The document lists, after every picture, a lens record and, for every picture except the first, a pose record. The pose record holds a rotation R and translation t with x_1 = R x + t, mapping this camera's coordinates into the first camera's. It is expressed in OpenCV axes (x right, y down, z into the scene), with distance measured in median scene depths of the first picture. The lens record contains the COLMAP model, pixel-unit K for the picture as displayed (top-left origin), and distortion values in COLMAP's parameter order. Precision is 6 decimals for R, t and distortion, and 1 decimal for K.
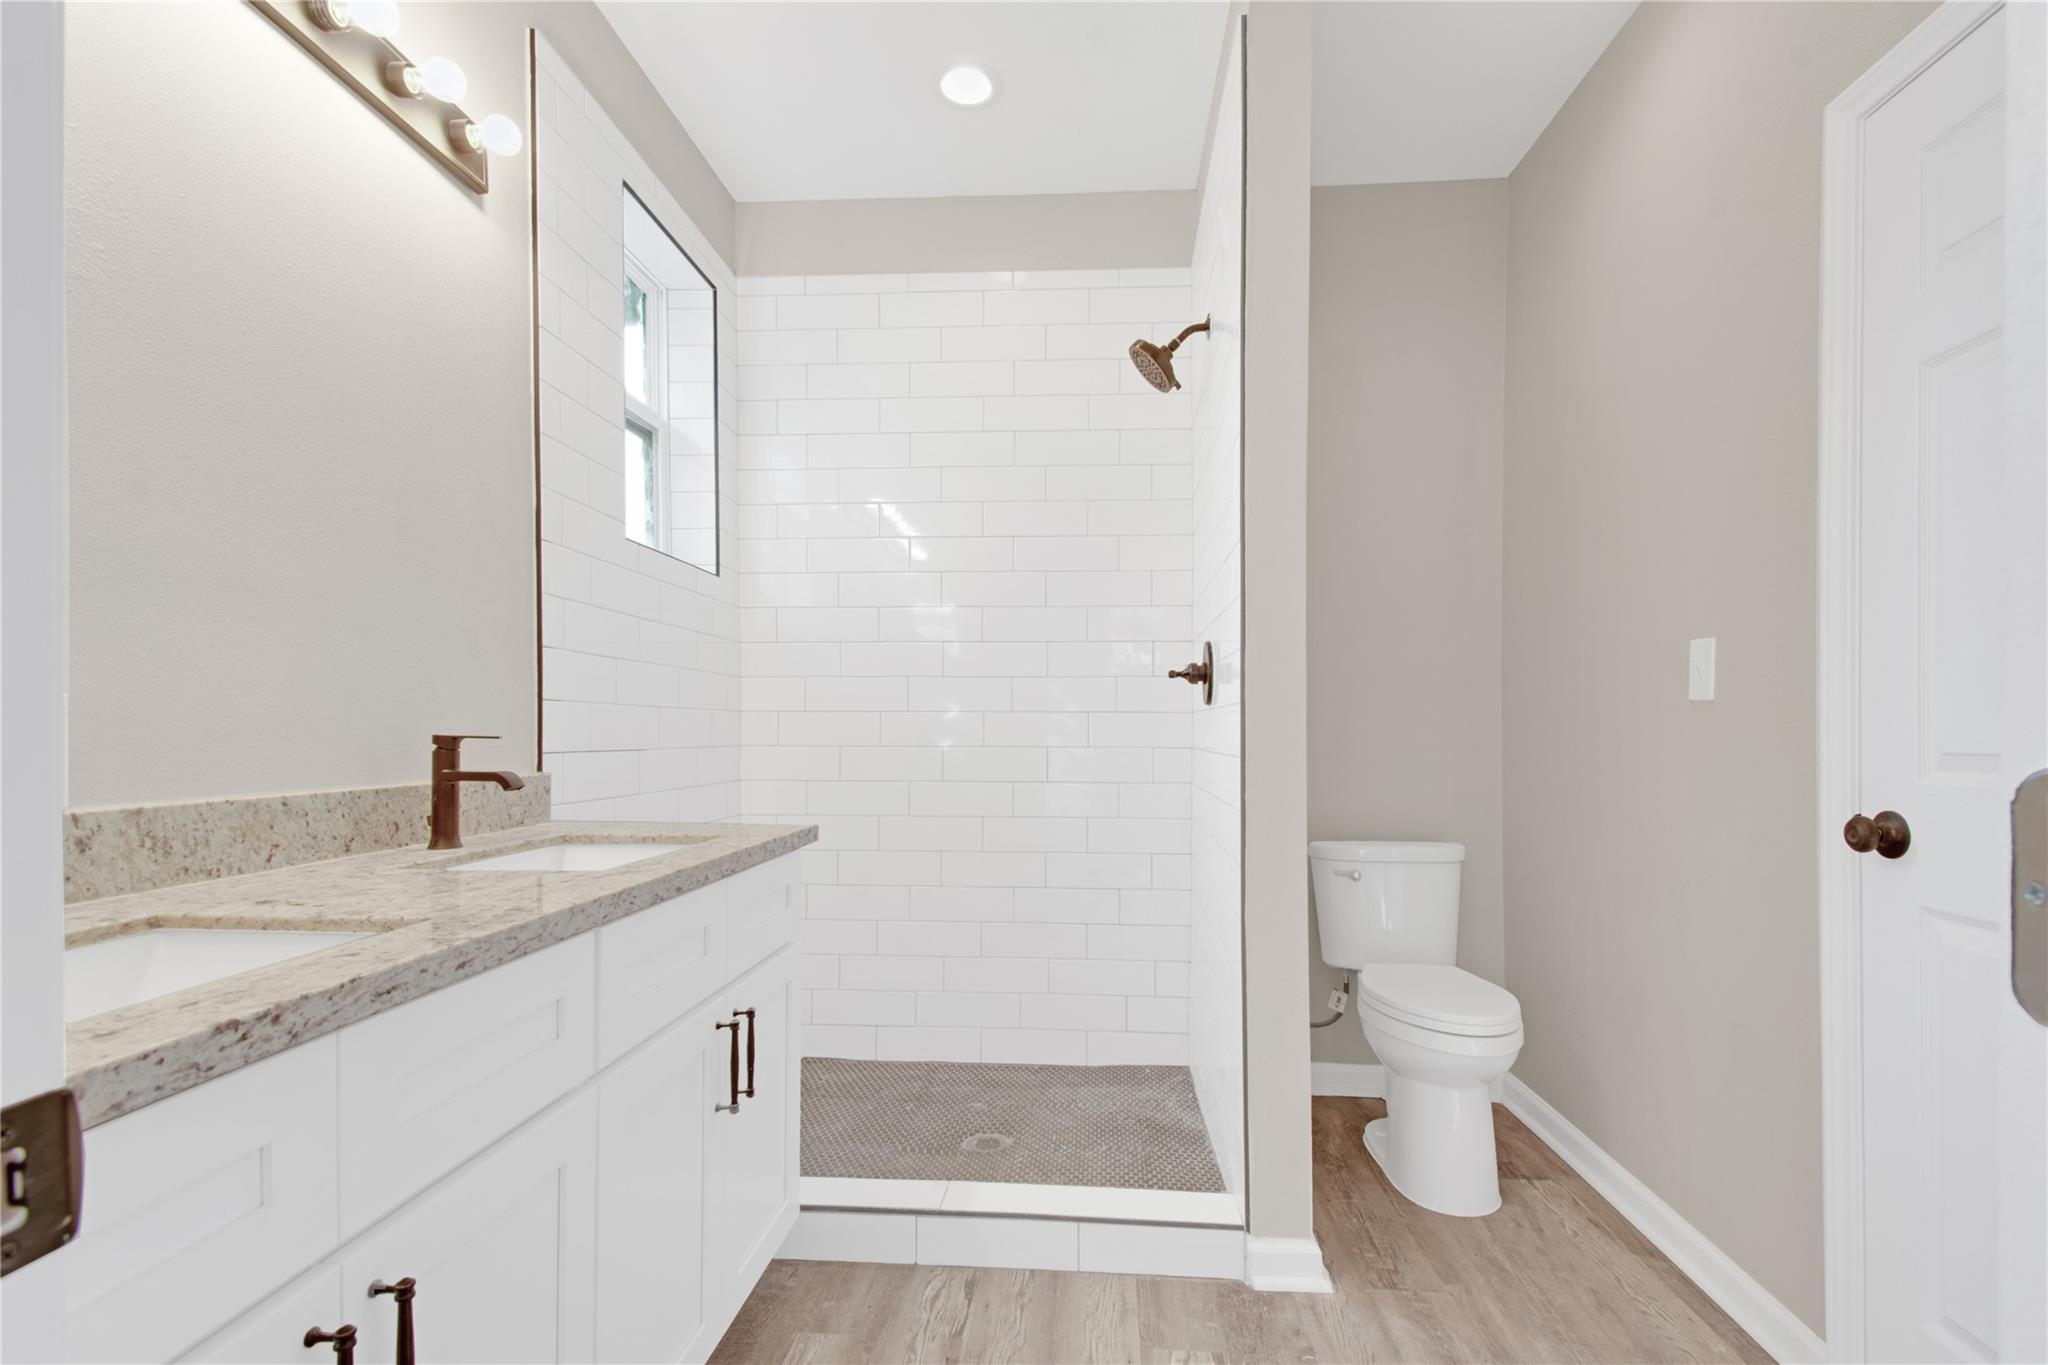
lens RADIAL K [[951.1, 0, 1026.3], [0, 951.1, 740.2], [0, 0, 1]] dist [-0.003659, -0.000822]
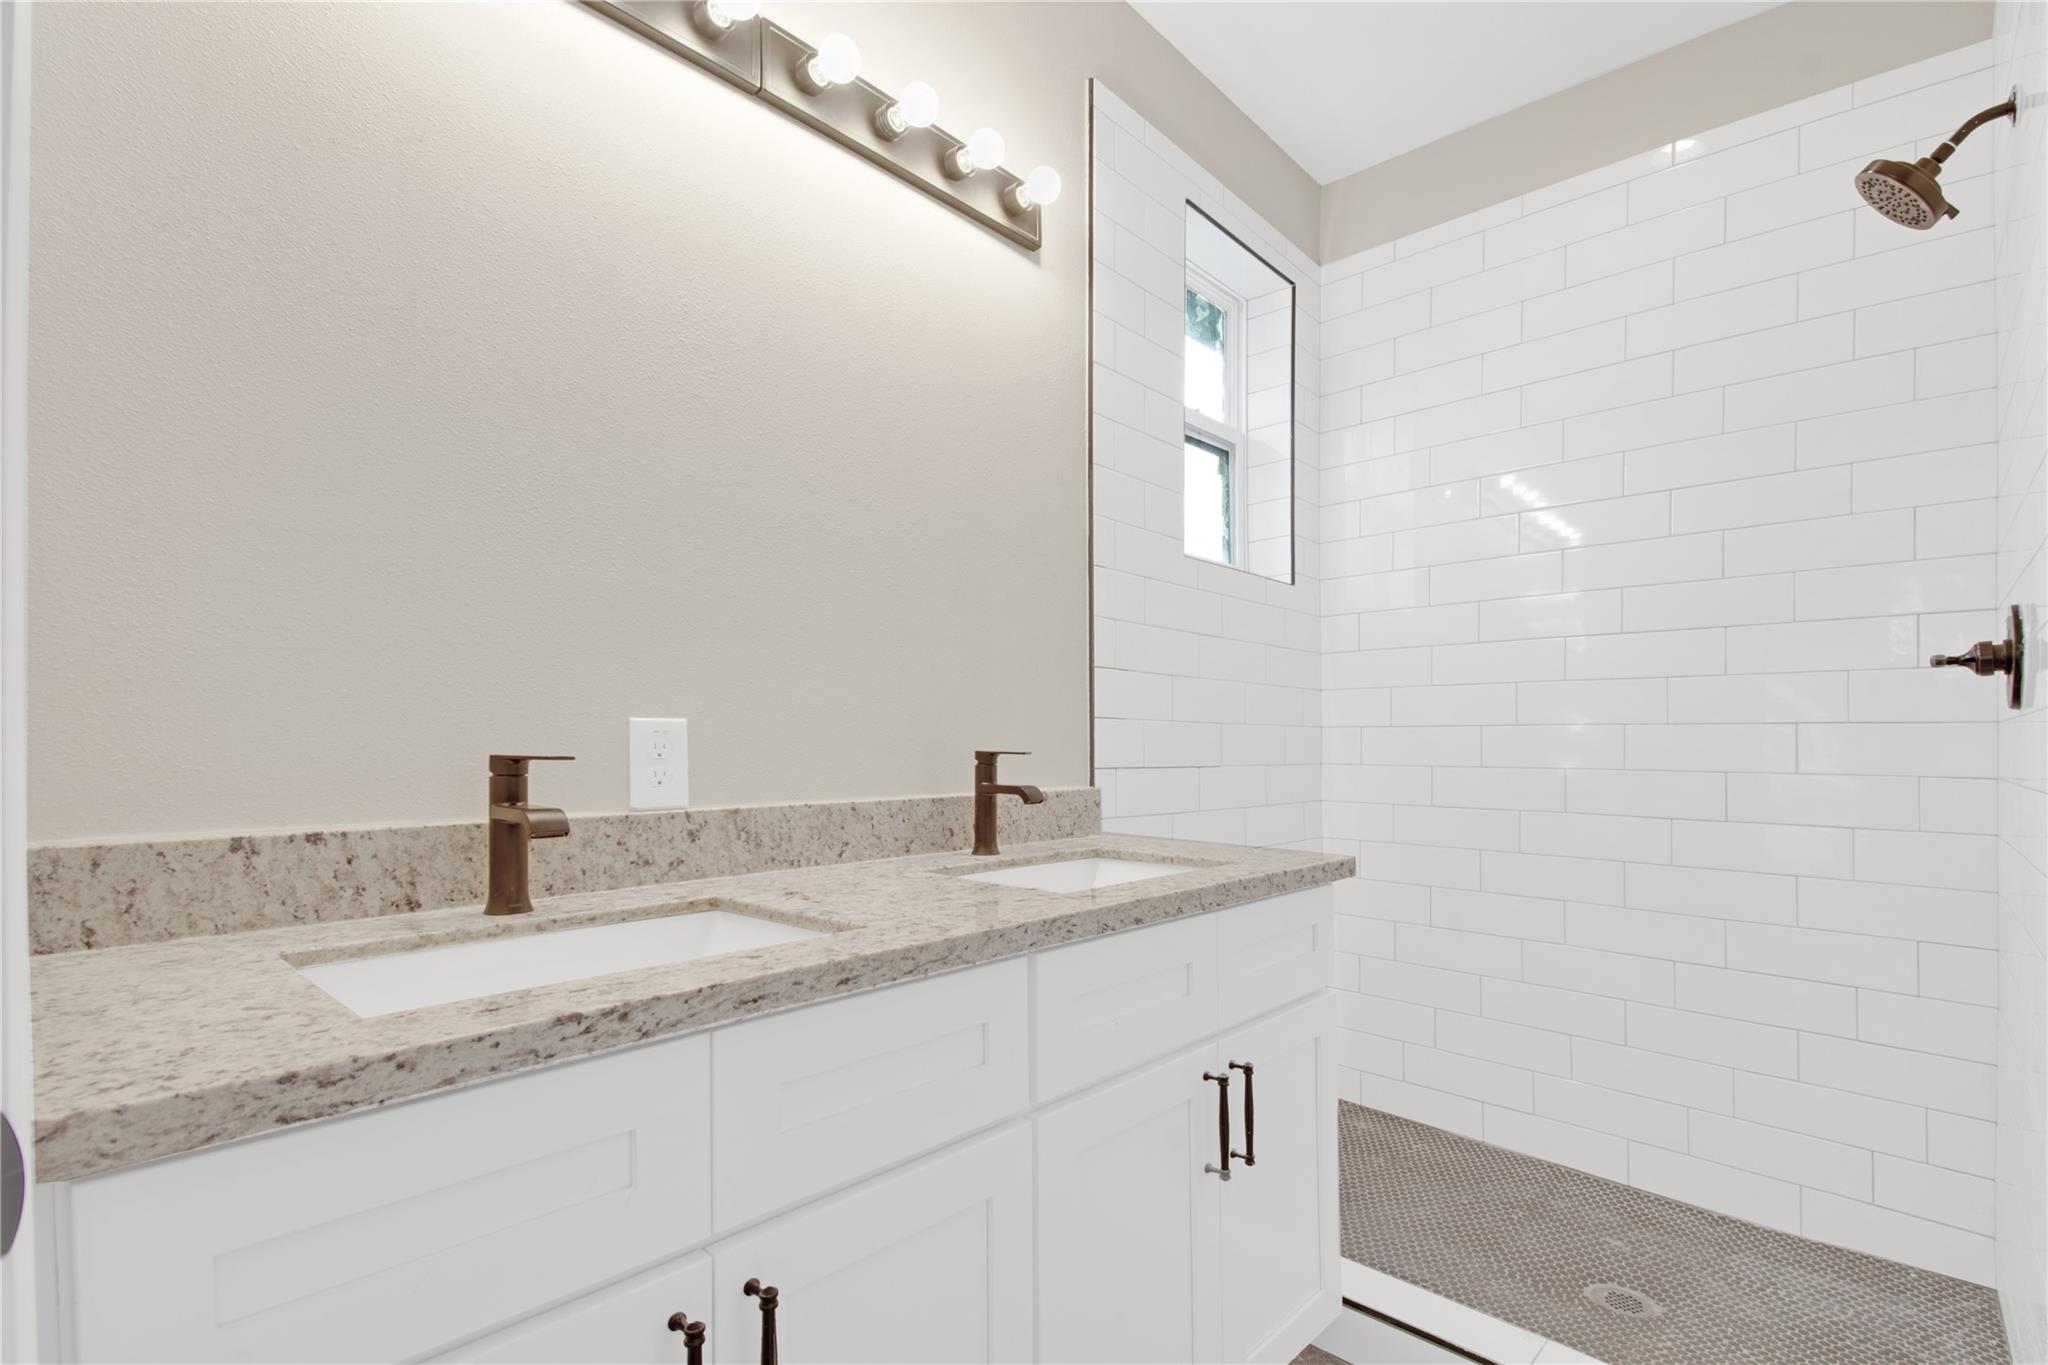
lens RADIAL K [[940.9, 0, 1037.4], [0, 940.9, 732.2], [0, 0, 1]] dist [0.041008, -0.023836]
pose [[0.787187, -0.005438, -0.616690, 0.103447], [-0.010186, 0.999710, -0.021817, -0.003826], [0.616630, 0.023456, 0.786904, 0.185573]]
